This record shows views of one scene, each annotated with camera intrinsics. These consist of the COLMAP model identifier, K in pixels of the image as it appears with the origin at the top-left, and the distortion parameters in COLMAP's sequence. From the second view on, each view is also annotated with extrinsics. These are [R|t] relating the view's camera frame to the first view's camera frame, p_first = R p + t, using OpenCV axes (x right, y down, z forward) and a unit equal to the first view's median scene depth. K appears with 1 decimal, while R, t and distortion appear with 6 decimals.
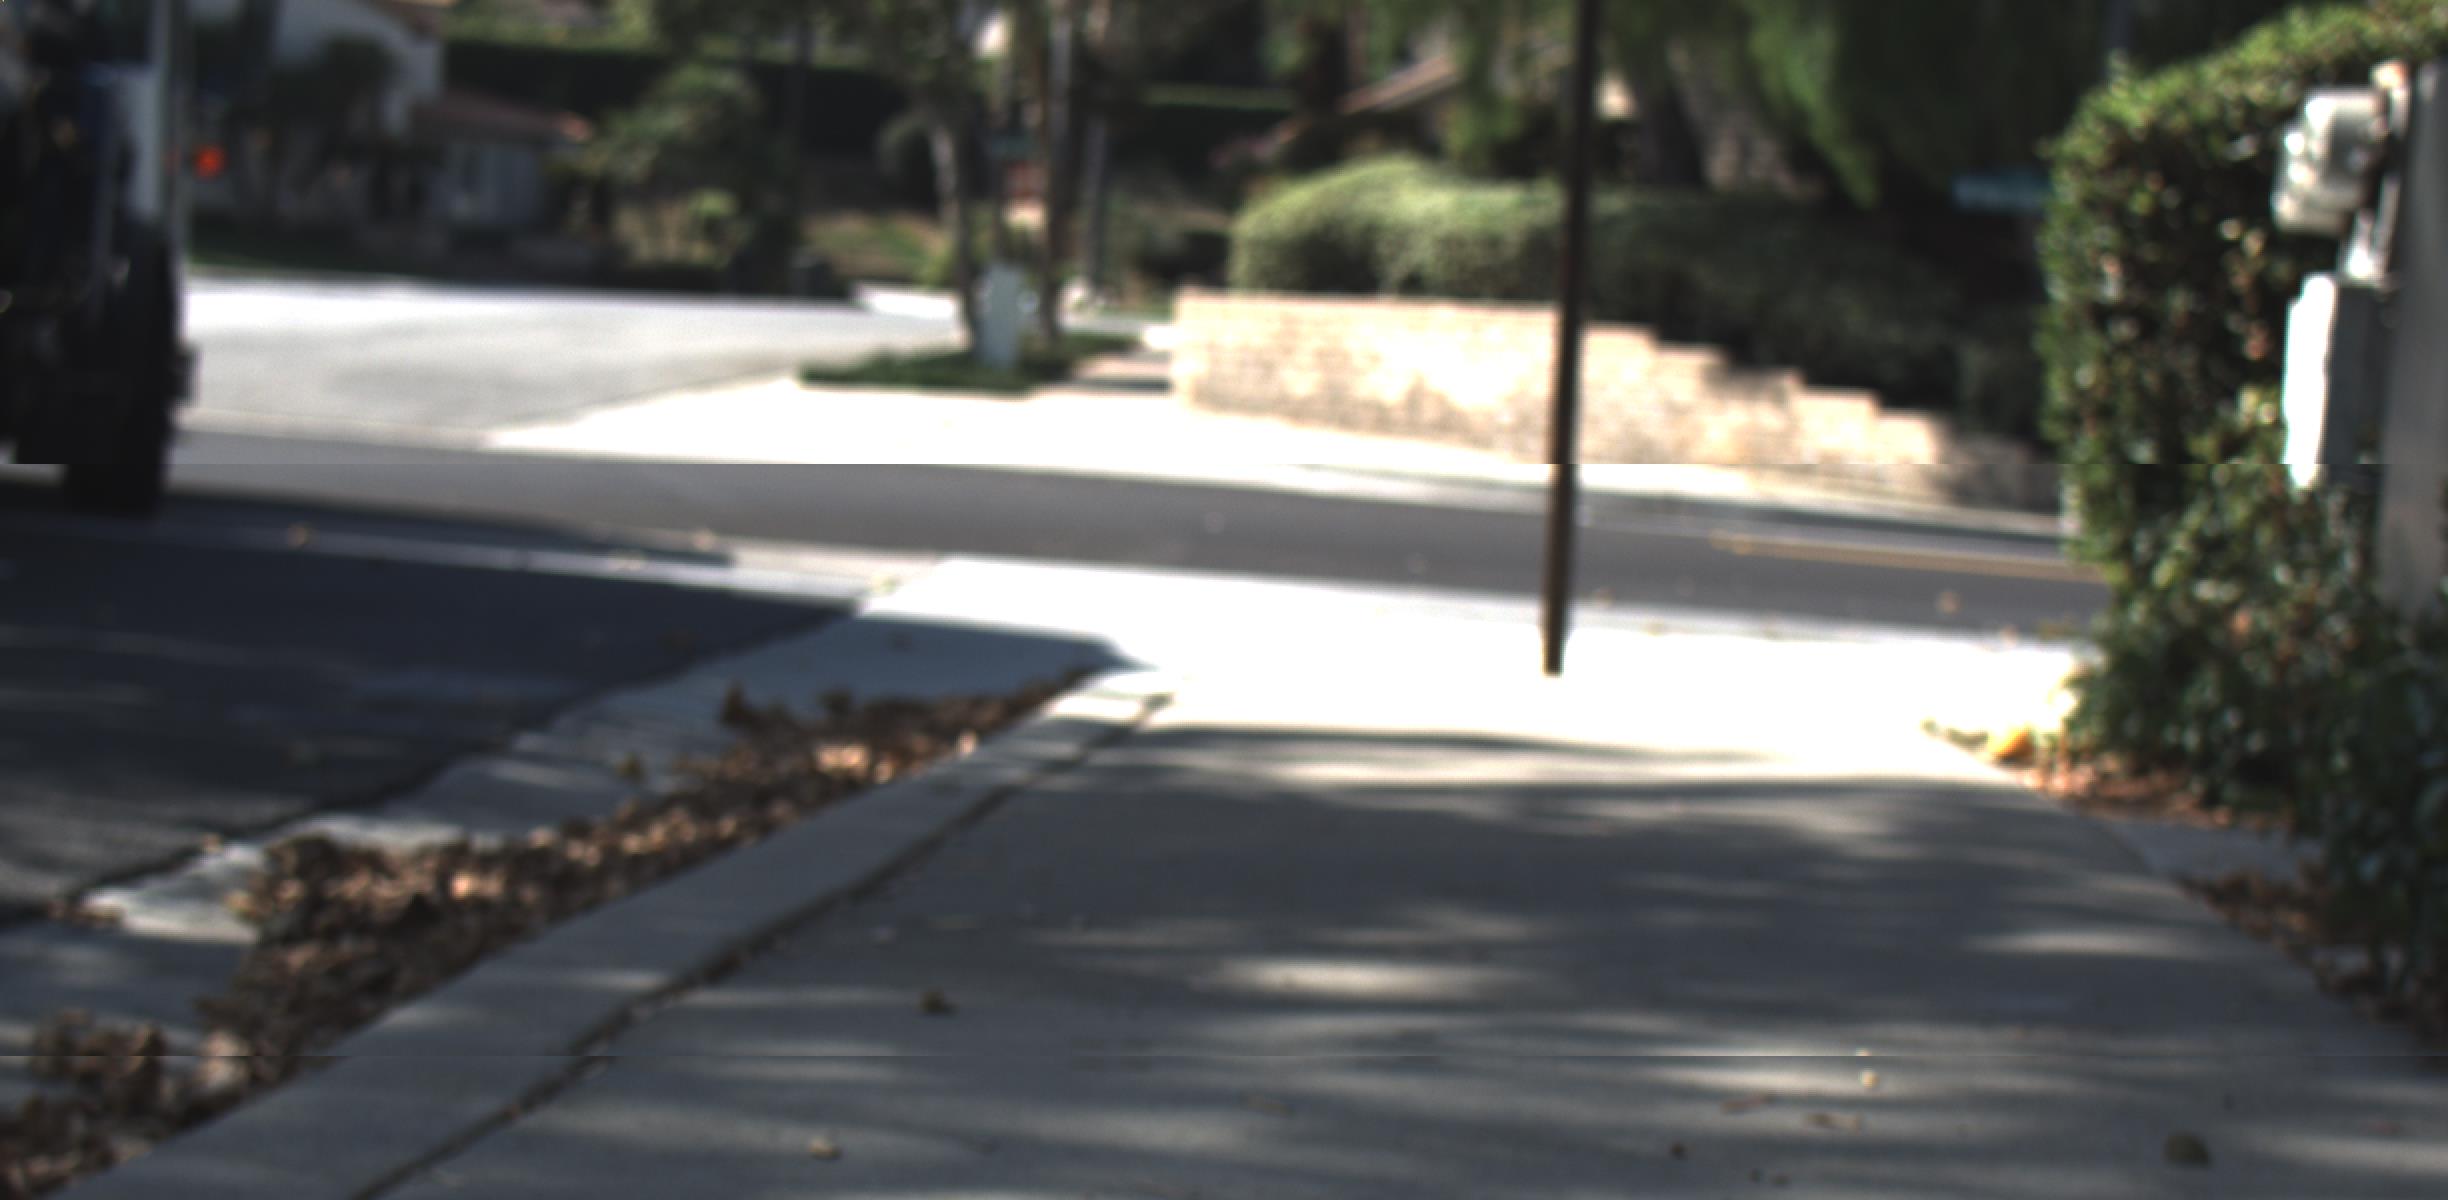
lens RADIAL K [[4764.5, 0, 1227.9], [0, 4764.5, 840.9], [0, 0, 1]] dist [-0.164722, 2.143369]
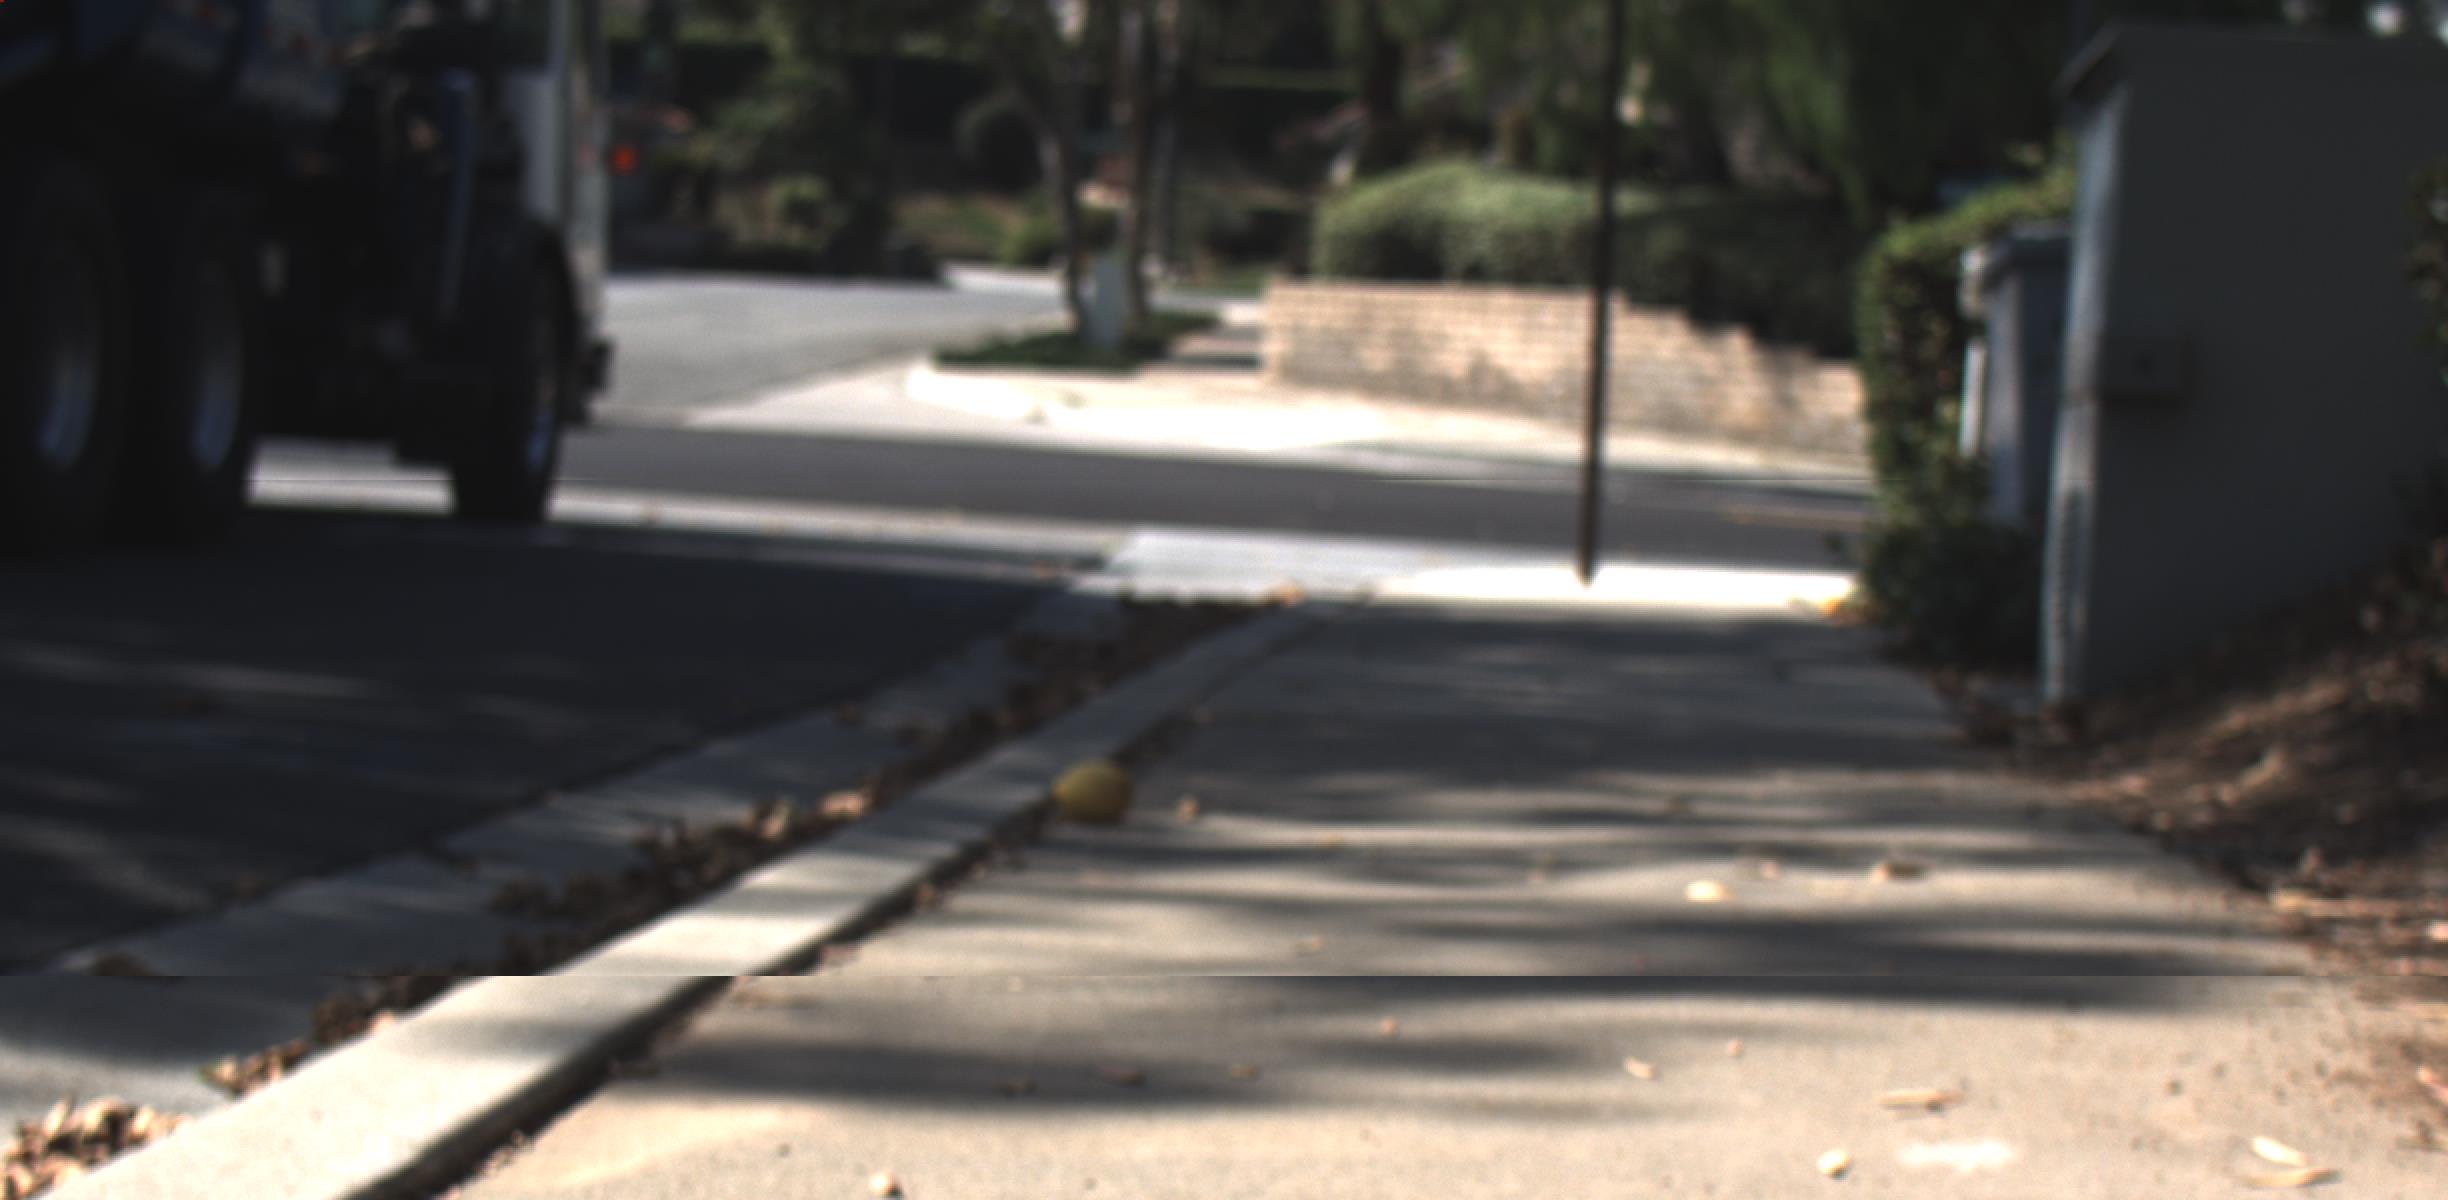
lens RADIAL K [[4764.5, 0, 1227.9], [0, 4764.5, 840.9], [0, 0, 1]] dist [-0.164722, 2.143369]
pose [[0.999894, -0.009518, -0.011037, -0.008586], [0.009603, 0.999925, 0.007635, 0.009791], [0.010964, -0.007740, 0.999910, -0.138372]]
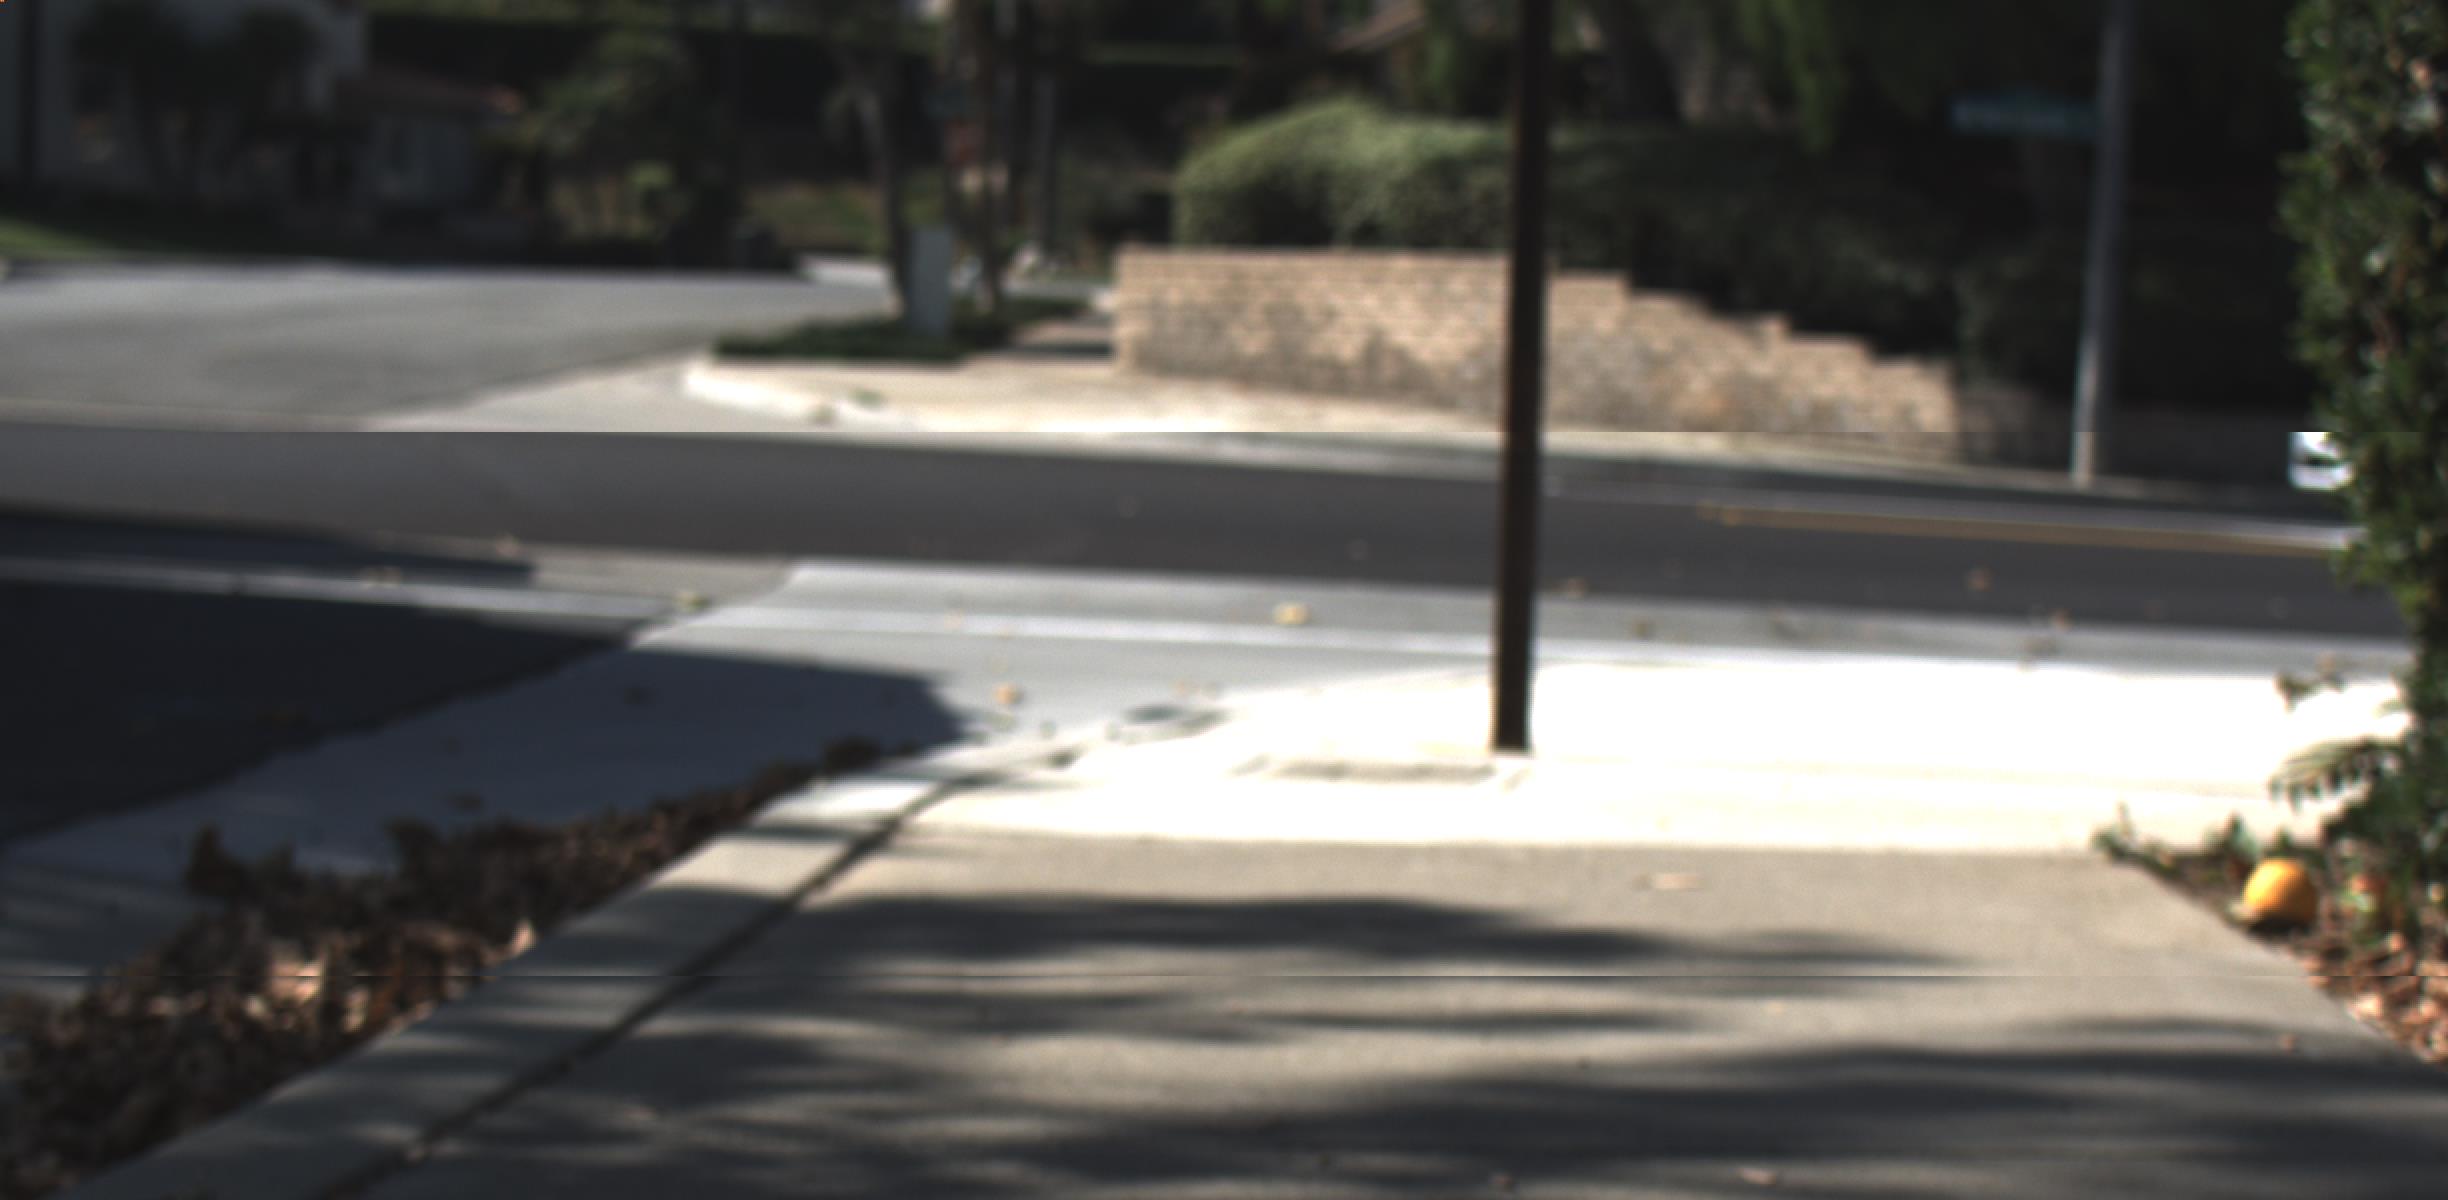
lens RADIAL K [[4764.5, 0, 1227.9], [0, 4764.5, 840.9], [0, 0, 1]] dist [-0.164722, 2.143369]
pose [[0.999665, -0.025650, 0.003512, 0.005069], [0.025625, 0.999646, 0.007179, -0.005300], [-0.003695, -0.007087, 0.999968, 0.065437]]
